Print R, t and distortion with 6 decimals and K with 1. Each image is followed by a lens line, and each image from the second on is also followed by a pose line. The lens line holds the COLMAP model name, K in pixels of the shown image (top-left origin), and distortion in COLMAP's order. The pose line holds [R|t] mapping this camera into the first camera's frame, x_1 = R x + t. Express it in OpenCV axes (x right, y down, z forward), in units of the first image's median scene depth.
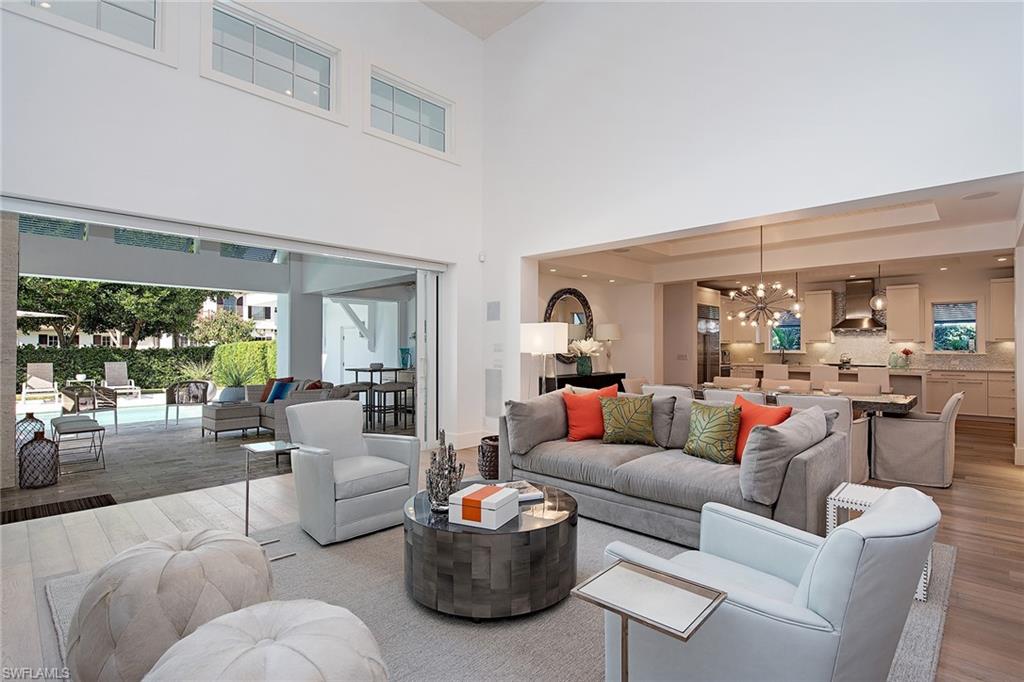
lens RADIAL K [[496.8, 0, 511.4], [0, 496.8, 342.4], [0, 0, 1]] dist [0.000104, -0.001852]
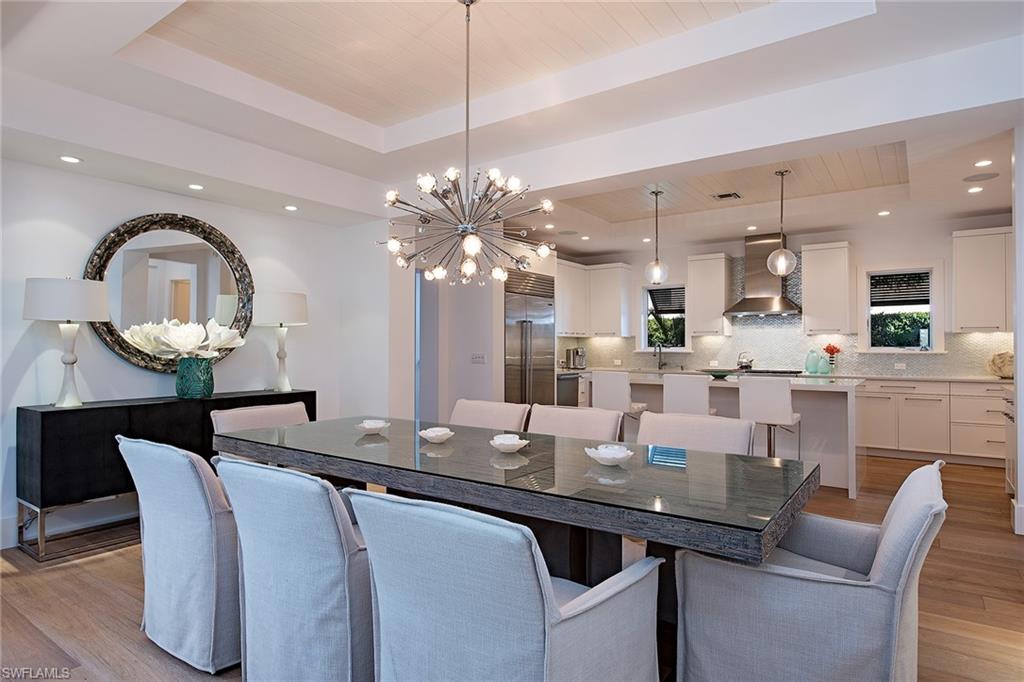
lens RADIAL K [[568.2, 0, 514.3], [0, 568.2, 342.4], [0, 0, 1]] dist [0.003254, 0.001704]
pose [[0.990092, 0.000984, 0.140416, 0.293446], [-0.001269, 0.999997, 0.001941, 0.009255], [-0.140413, -0.002100, 0.990091, 0.337712]]
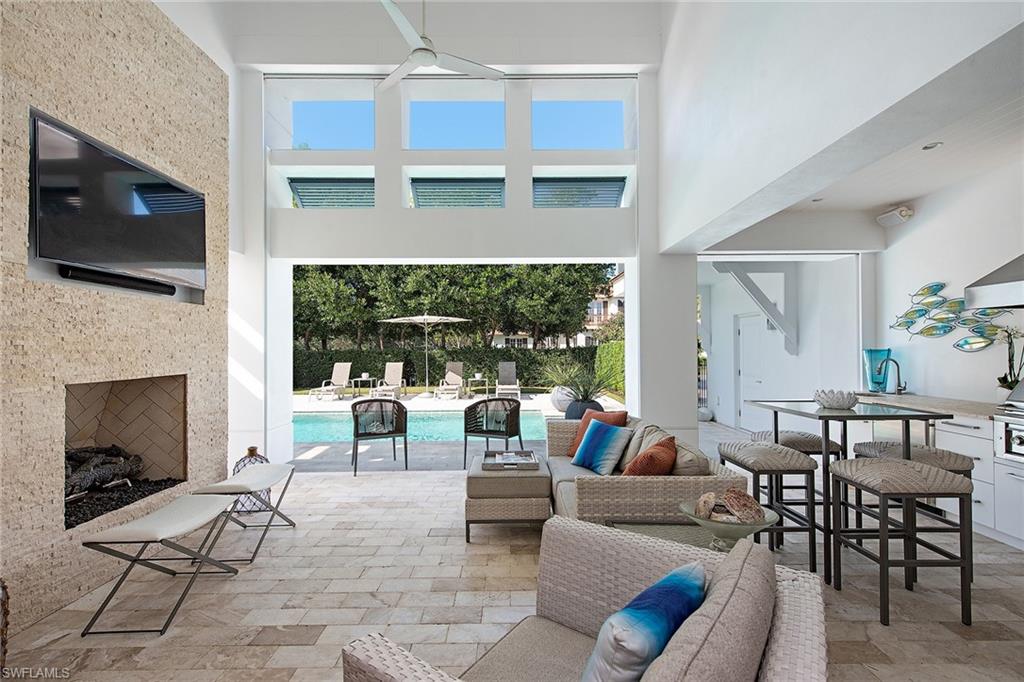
lens RADIAL K [[440.9, 0, 509.7], [0, 440.9, 343.8], [0, 0, 1]] dist [0.000075, -0.000102]
pose [[0.691058, -0.010990, -0.722715, -0.180719], [0.015114, 0.999885, -0.000754, 0.002700], [0.722641, -0.010402, 0.691145, 0.539731]]
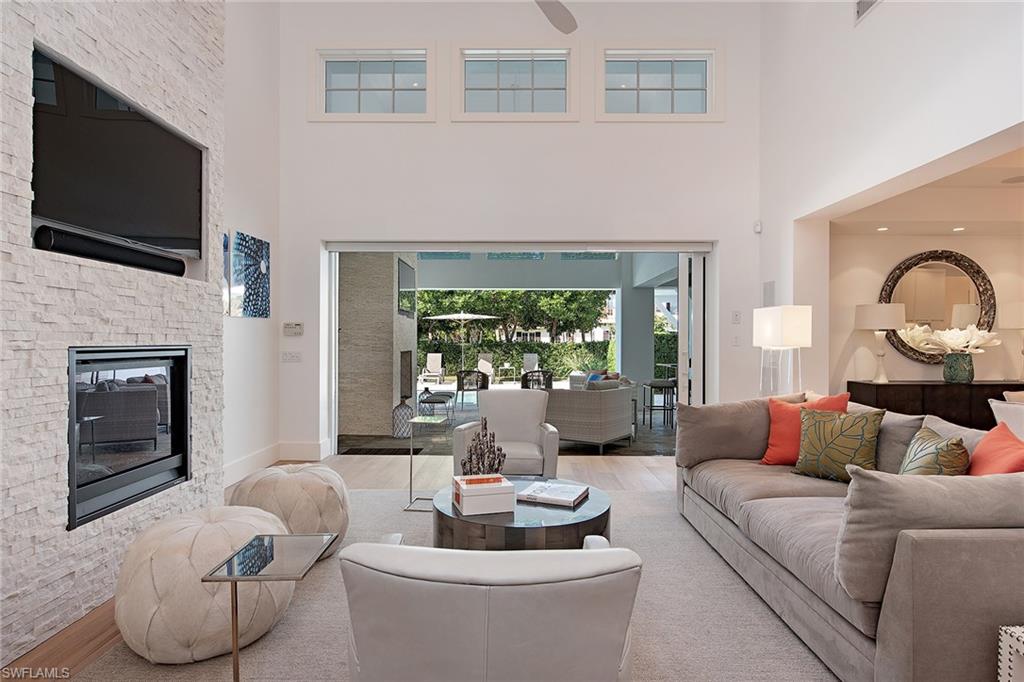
lens RADIAL K [[543.5, 0, 509.7], [0, 543.5, 343.6], [0, 0, 1]] dist [-0.003383, -0.001330]
pose [[0.685465, 0.001172, -0.728104, 0.206086], [0.008203, 0.999923, 0.009332, 0.002642], [0.728059, -0.012370, 0.685403, 0.073006]]
